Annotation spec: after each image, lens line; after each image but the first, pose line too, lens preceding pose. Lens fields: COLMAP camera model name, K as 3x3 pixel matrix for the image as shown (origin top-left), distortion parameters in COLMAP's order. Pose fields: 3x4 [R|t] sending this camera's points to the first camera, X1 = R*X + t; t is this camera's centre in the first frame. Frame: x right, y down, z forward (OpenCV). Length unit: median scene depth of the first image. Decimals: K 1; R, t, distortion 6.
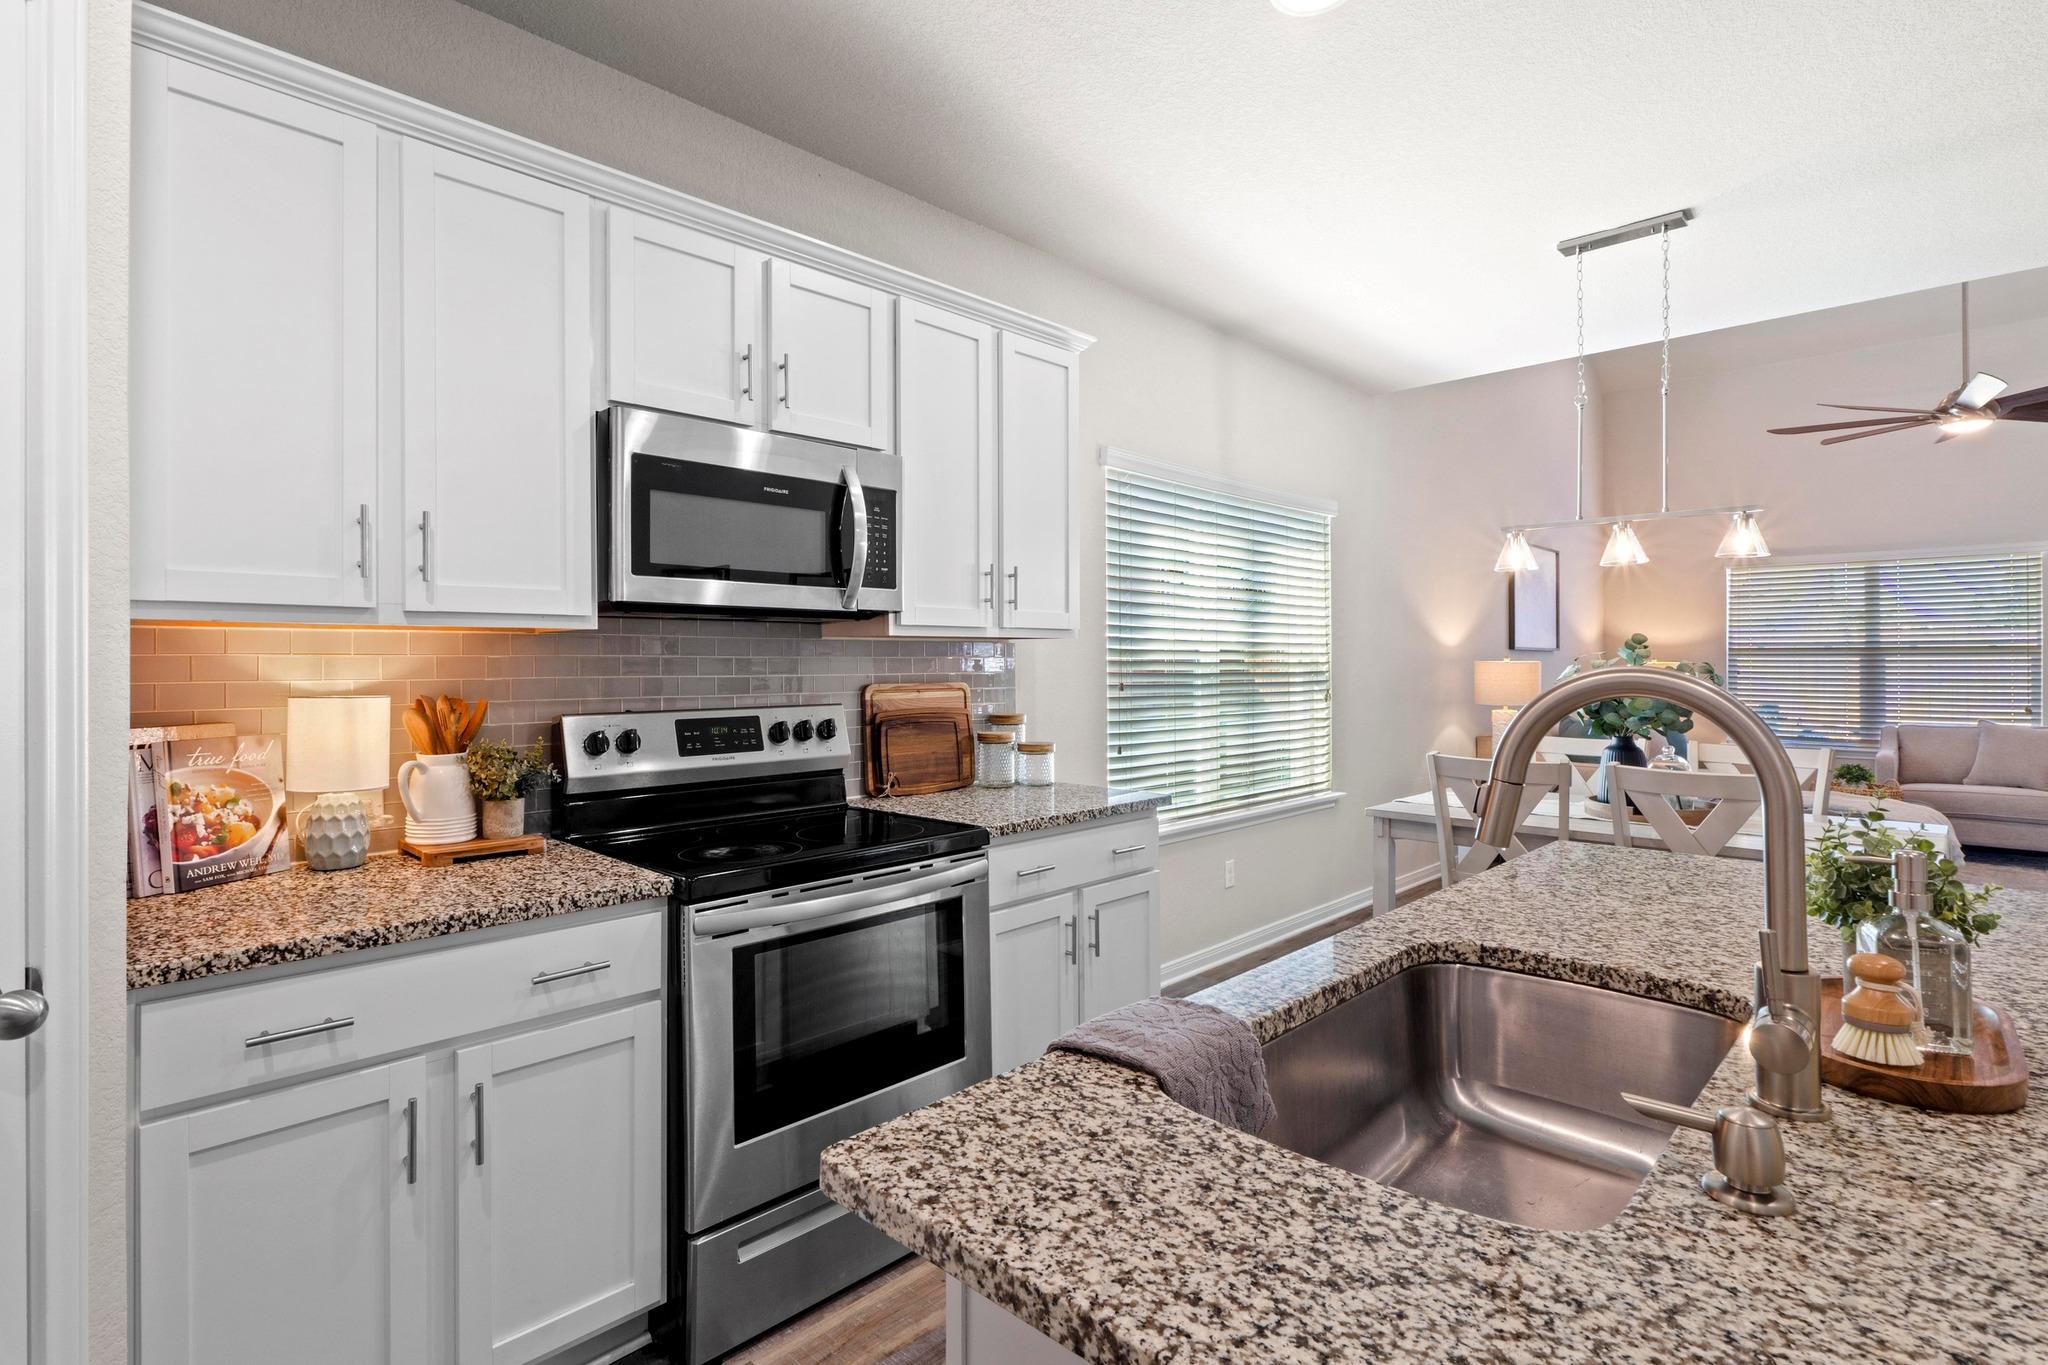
lens RADIAL K [[994.5, 0, 1022.7], [0, 994.5, 654.5], [0, 0, 1]] dist [-0.003230, -0.000026]
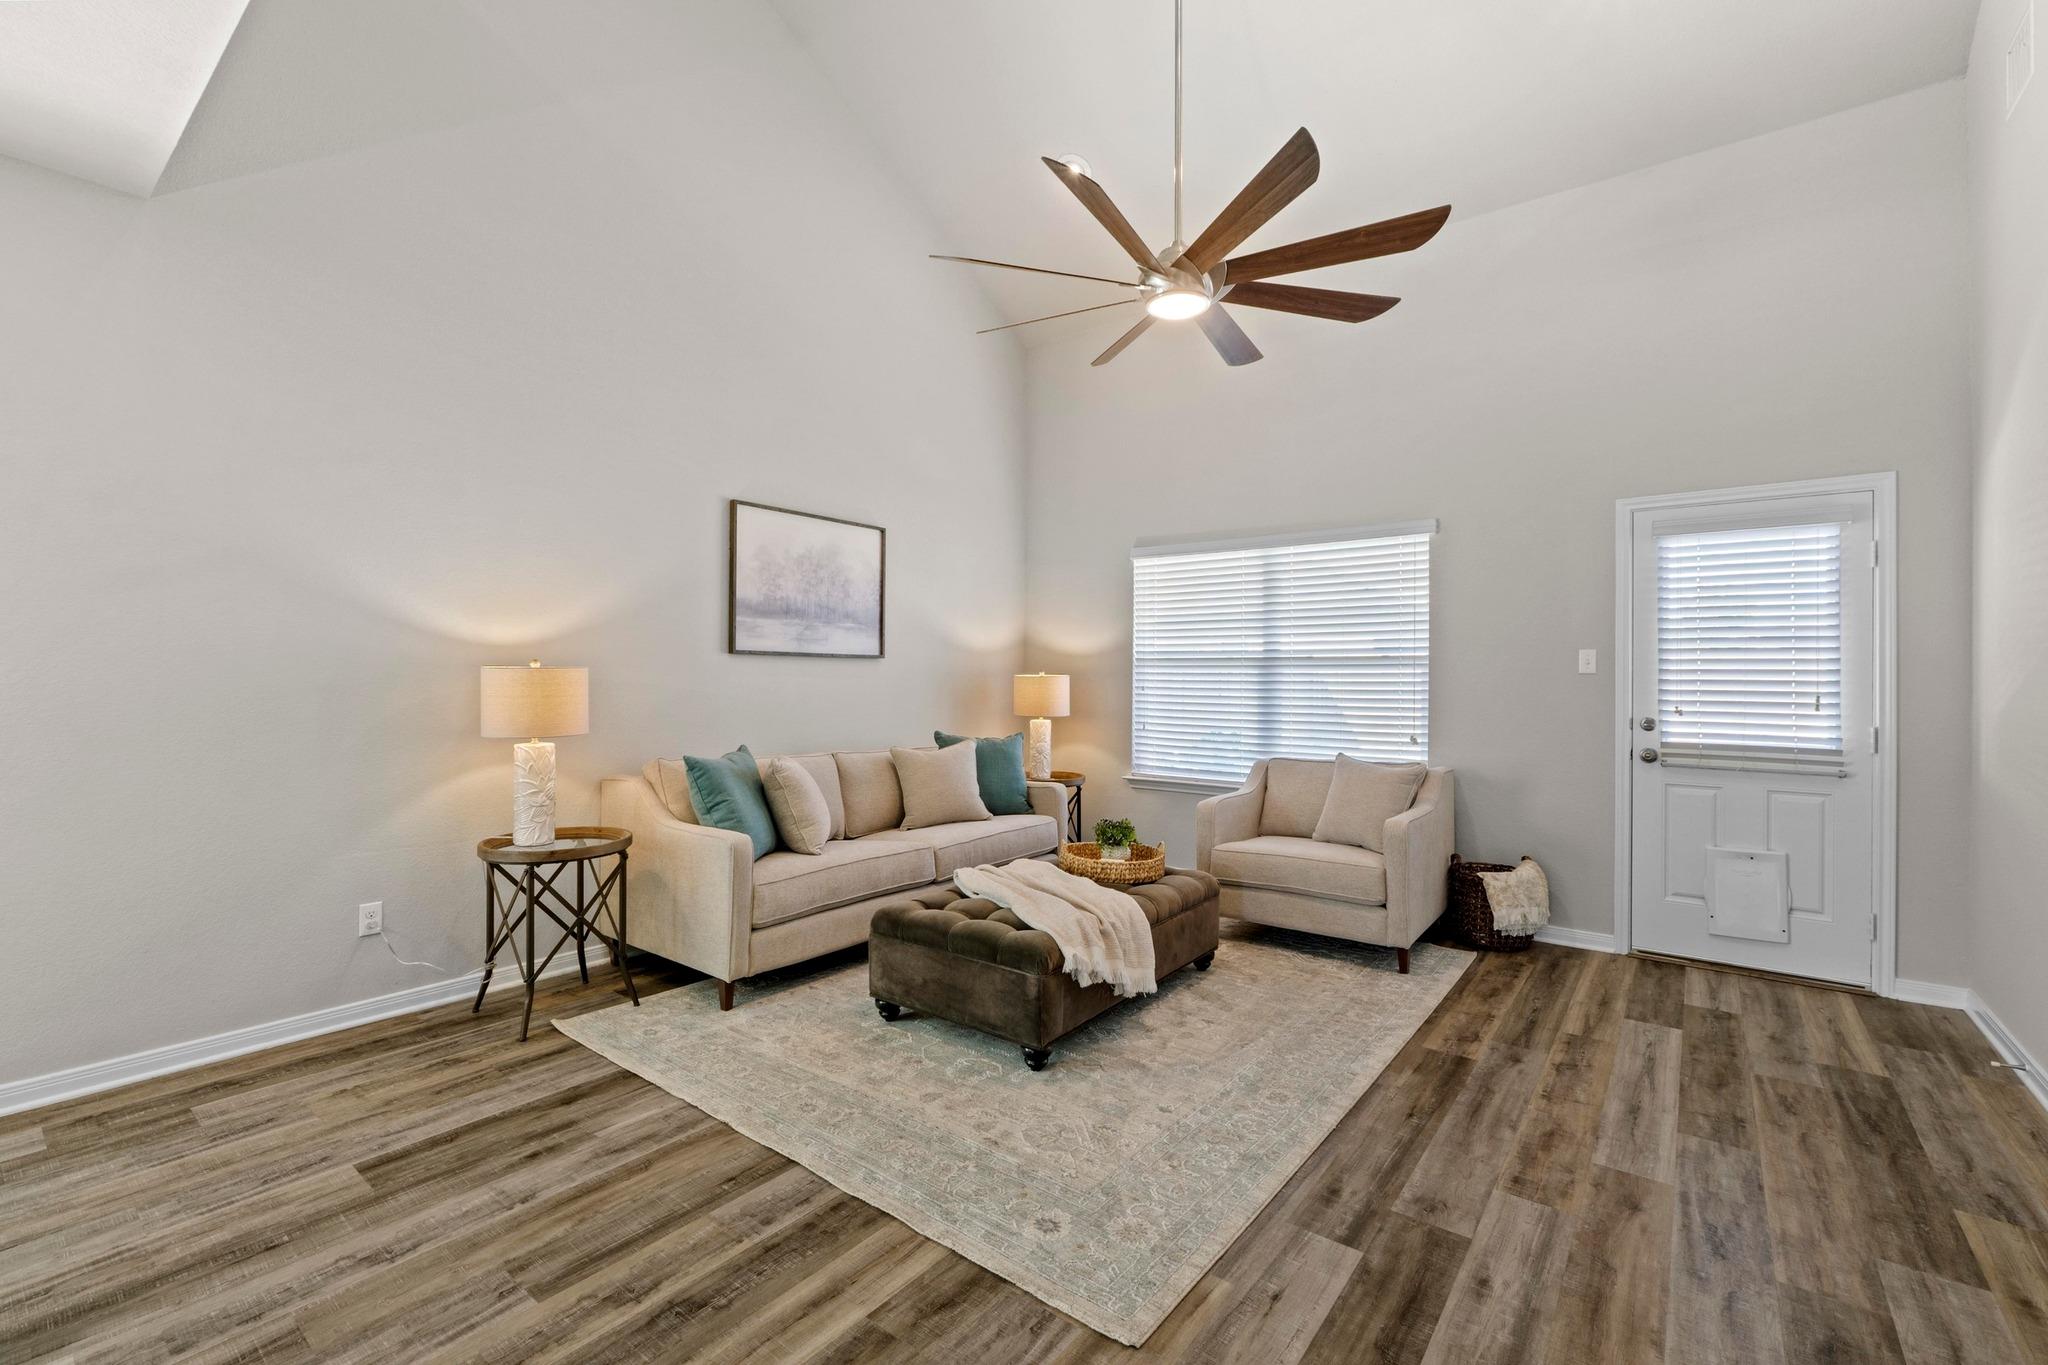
lens RADIAL K [[875.4, 0, 1017.8], [0, 875.4, 674.0], [0, 0, 1]] dist [-0.002800, -0.000646]
pose [[0.994356, 0.009039, 0.105708, 1.720133], [-0.009214, 0.999957, 0.001160, 0.018749], [-0.105693, -0.002127, 0.994397, 0.964813]]
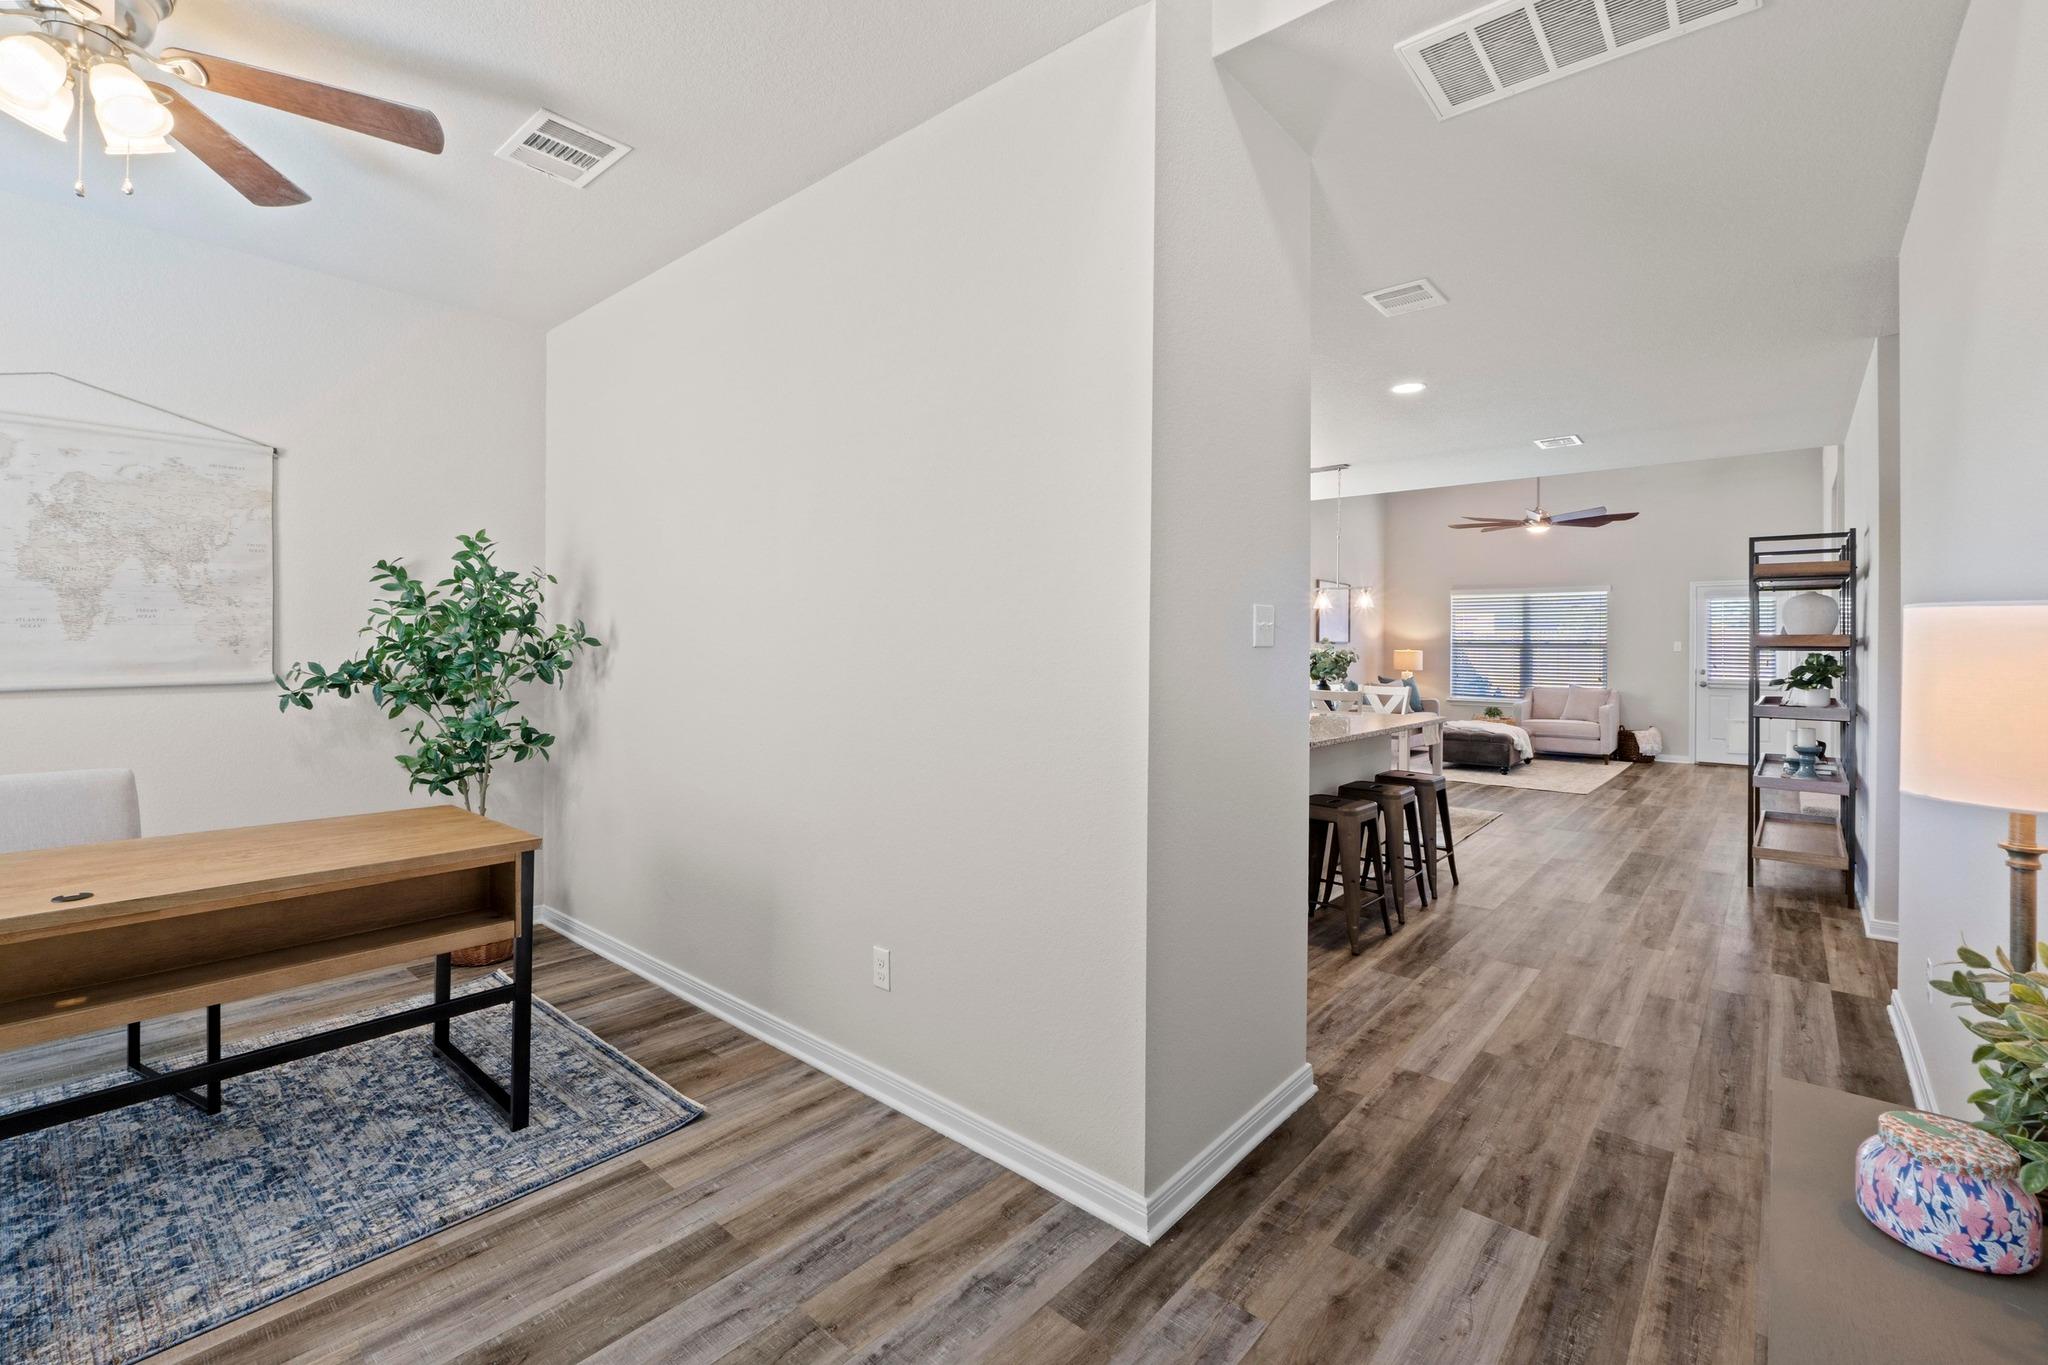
lens RADIAL K [[881.4, 0, 1030.5], [0, 881.4, 641.4], [0, 0, 1]] dist [-0.001696, -0.000186]
pose [[0.997912, 0.011435, 0.063571, -0.297678], [-0.011550, 0.999932, 0.001445, -0.007937], [-0.063550, -0.002177, 0.997976, -1.400881]]
